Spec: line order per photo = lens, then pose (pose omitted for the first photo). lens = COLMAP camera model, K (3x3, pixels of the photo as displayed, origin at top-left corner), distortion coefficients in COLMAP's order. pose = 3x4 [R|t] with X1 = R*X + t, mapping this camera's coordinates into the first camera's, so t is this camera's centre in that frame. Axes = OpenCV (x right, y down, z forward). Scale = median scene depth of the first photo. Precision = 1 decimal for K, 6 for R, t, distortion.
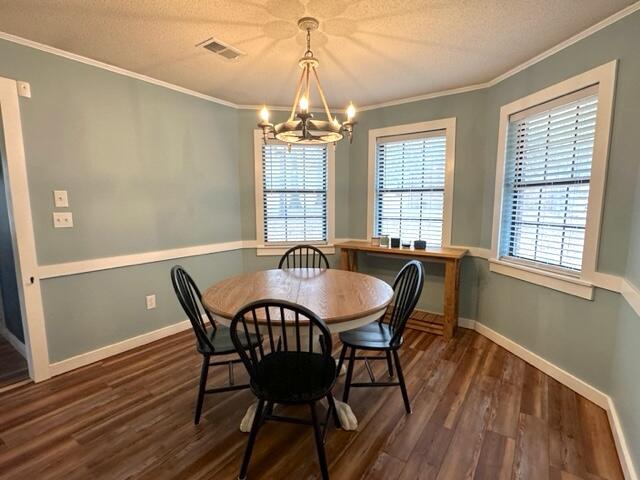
lens RADIAL K [[315.8, 0, 320.0], [0, 315.8, 240.0], [0, 0, 1]] dist [-0.019321, -0.000360]
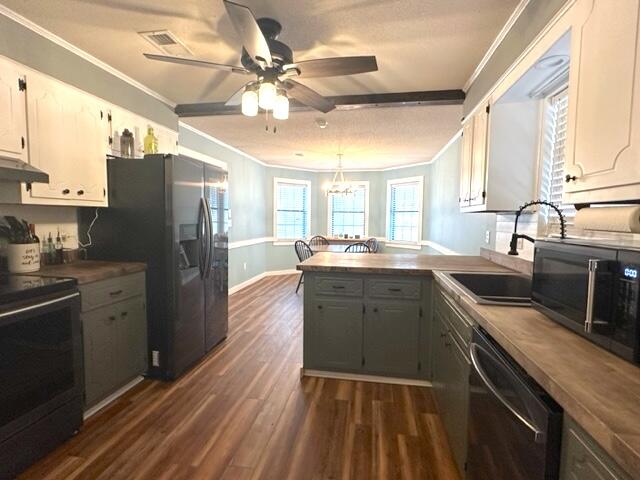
lens RADIAL K [[315.8, 0, 320.0], [0, 315.8, 240.0], [0, 0, 1]] dist [-0.019321, -0.000360]
pose [[0.900135, -0.013761, 0.435394, -0.963708], [0.036120, 0.998417, -0.043118, 0.135850], [-0.434111, 0.054538, 0.899207, -0.959896]]
